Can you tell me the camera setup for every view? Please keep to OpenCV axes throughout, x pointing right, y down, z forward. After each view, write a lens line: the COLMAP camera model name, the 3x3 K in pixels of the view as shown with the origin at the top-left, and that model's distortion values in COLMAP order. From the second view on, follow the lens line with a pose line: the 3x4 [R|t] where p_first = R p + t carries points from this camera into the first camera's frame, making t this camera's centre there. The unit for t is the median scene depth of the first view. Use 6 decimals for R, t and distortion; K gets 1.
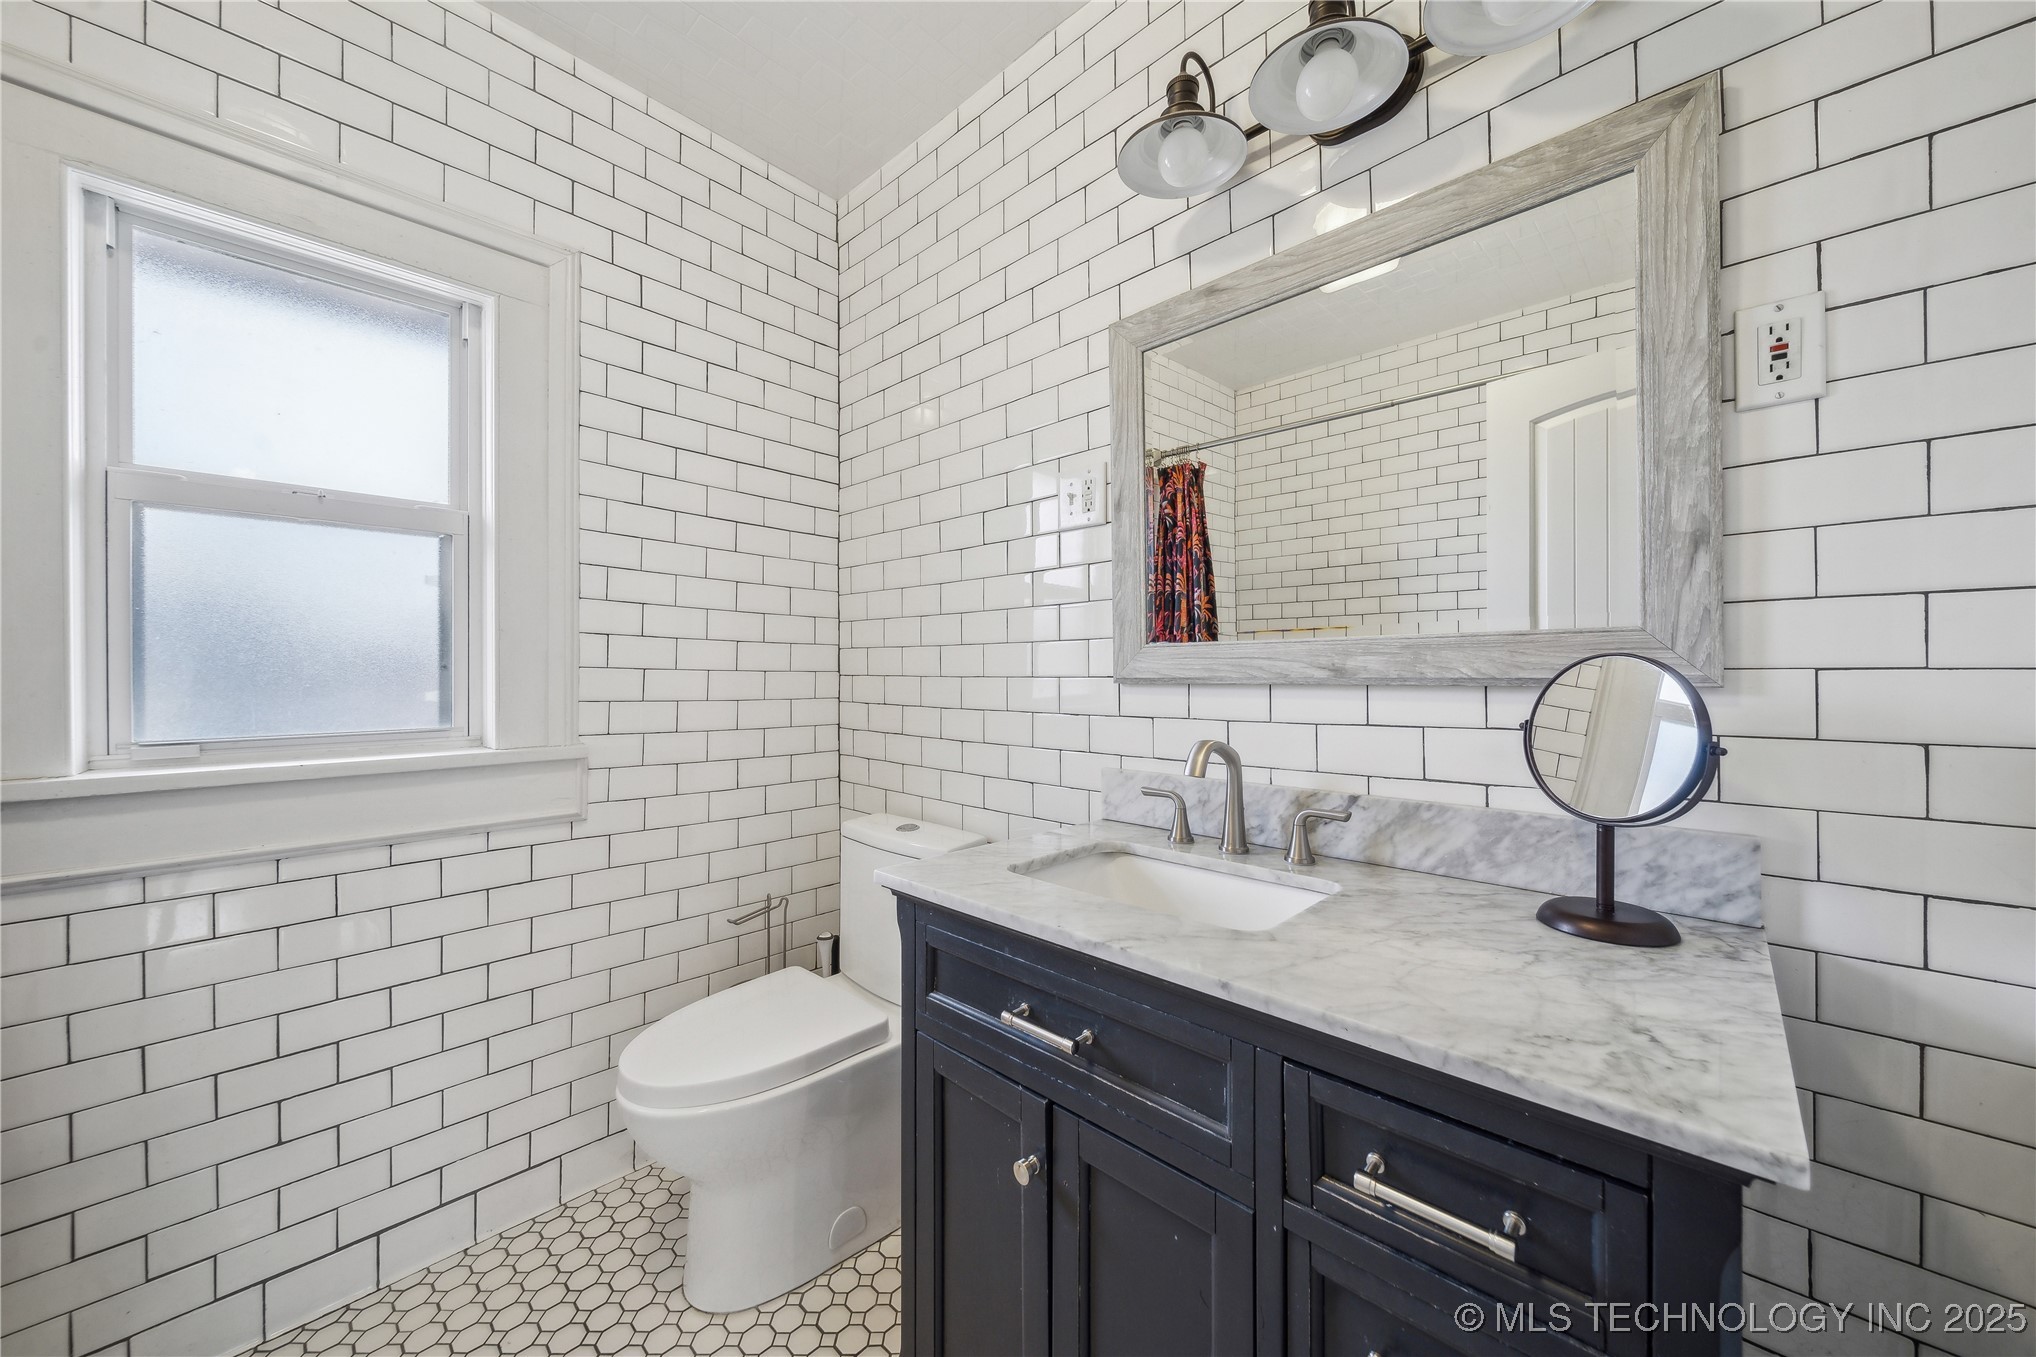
lens RADIAL K [[728.8, 0, 1017.5], [0, 728.8, 673.2], [0, 0, 1]] dist [0.000196, -0.001436]
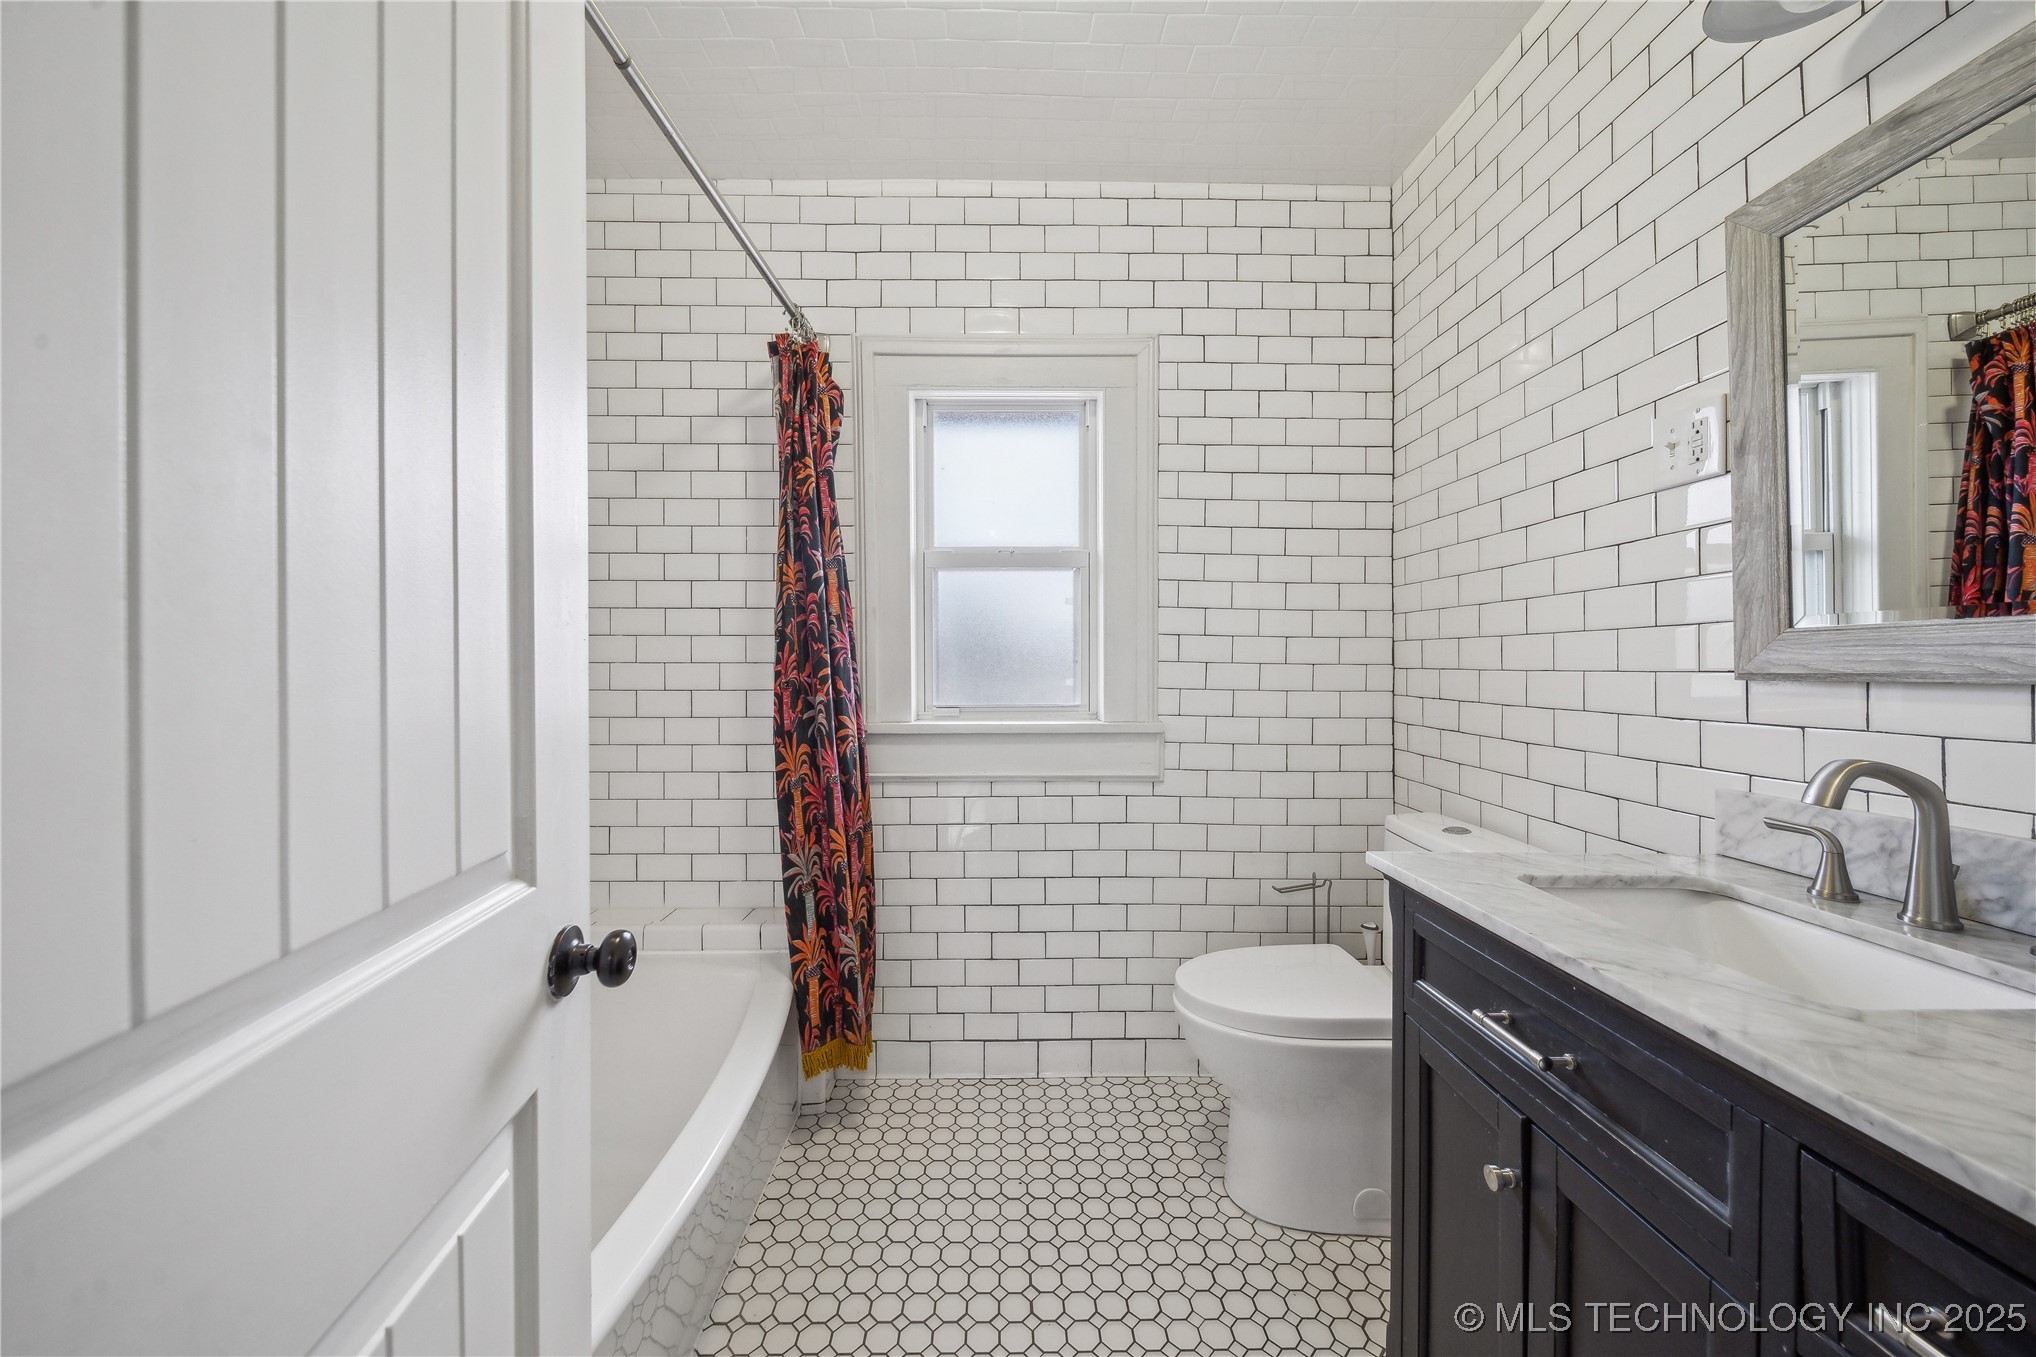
lens RADIAL K [[728.8, 0, 1015.7], [0, 728.8, 667.5], [0, 0, 1]] dist [0.000196, -0.001436]
pose [[0.702958, 0.001802, -0.711229, 0.140909], [0.000385, 0.999996, 0.002914, -0.001608], [0.711232, -0.002323, 0.702954, -0.079264]]
